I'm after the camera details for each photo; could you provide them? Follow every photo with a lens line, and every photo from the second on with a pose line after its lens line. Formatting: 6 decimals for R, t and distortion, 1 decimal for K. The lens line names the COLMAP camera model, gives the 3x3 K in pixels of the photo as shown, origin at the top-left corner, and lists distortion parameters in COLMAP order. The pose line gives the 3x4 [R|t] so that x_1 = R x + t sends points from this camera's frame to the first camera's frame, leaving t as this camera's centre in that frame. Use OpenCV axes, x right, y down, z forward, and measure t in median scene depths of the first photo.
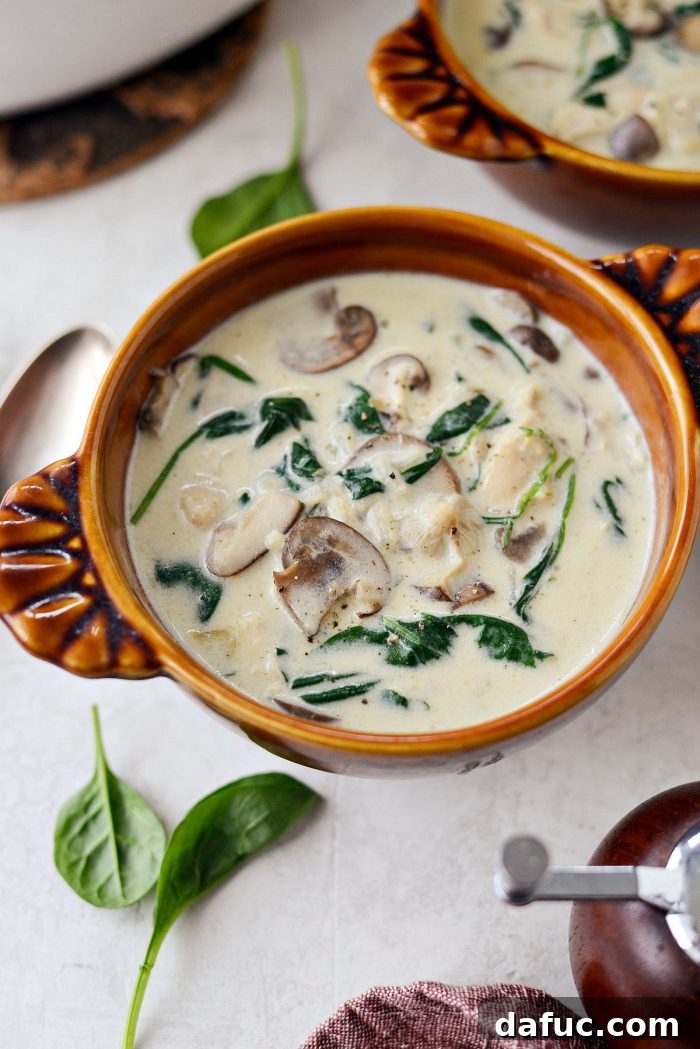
lens RADIAL K [[1790.3, 0, 348.6], [0, 1790.3, 457.6], [0, 0, 1]] dist [-0.190644, -0.033789]
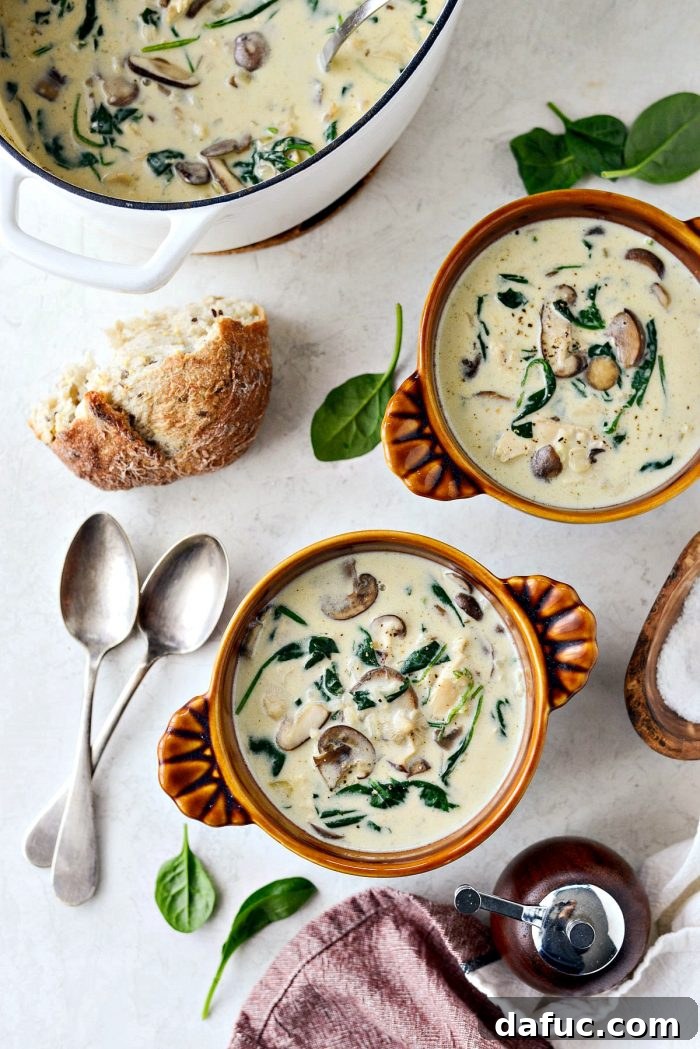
lens RADIAL K [[1768.3, 0, 350.0], [0, 1768.3, 524.5], [0, 0, 1]] dist [-0.154023, -0.088789]
pose [[0.998647, 0.049651, -0.015455, 0.012730], [-0.037576, 0.894467, 0.445551, -0.943945], [0.035946, -0.444368, 0.895123, -0.522931]]
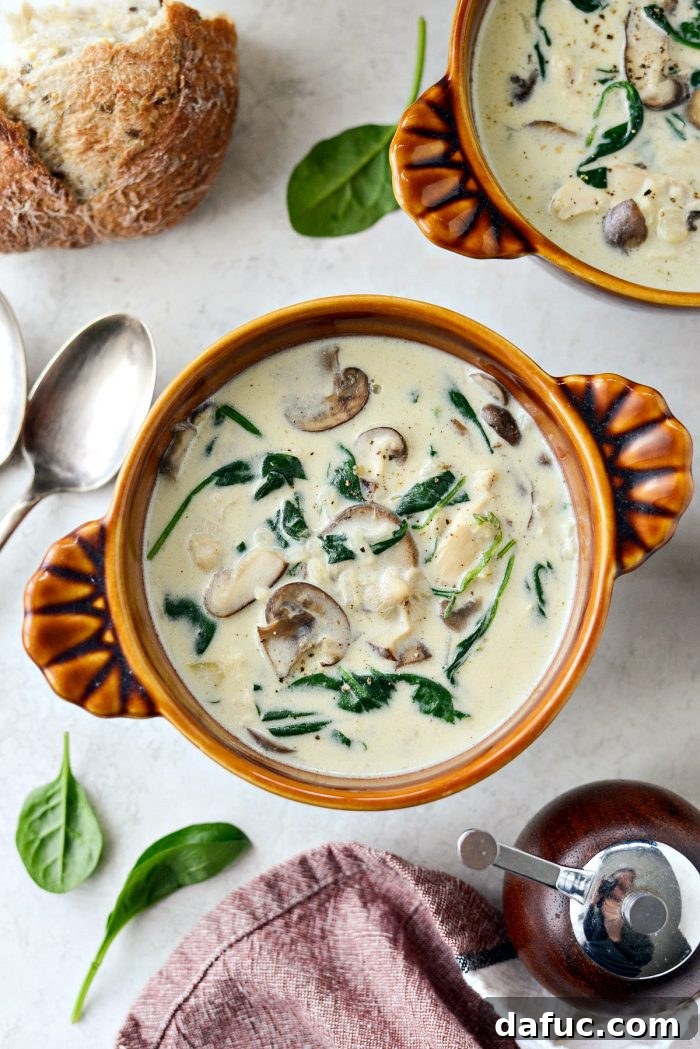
lens RADIAL K [[1768.3, 0, 350.0], [0, 1768.3, 524.5], [0, 0, 1]] dist [-0.154023, -0.088789]
pose [[0.993451, 0.114166, -0.004610, 0.019441], [-0.102972, 0.912068, 0.396900, -0.481667], [0.049517, -0.393826, 0.917850, -0.099084]]
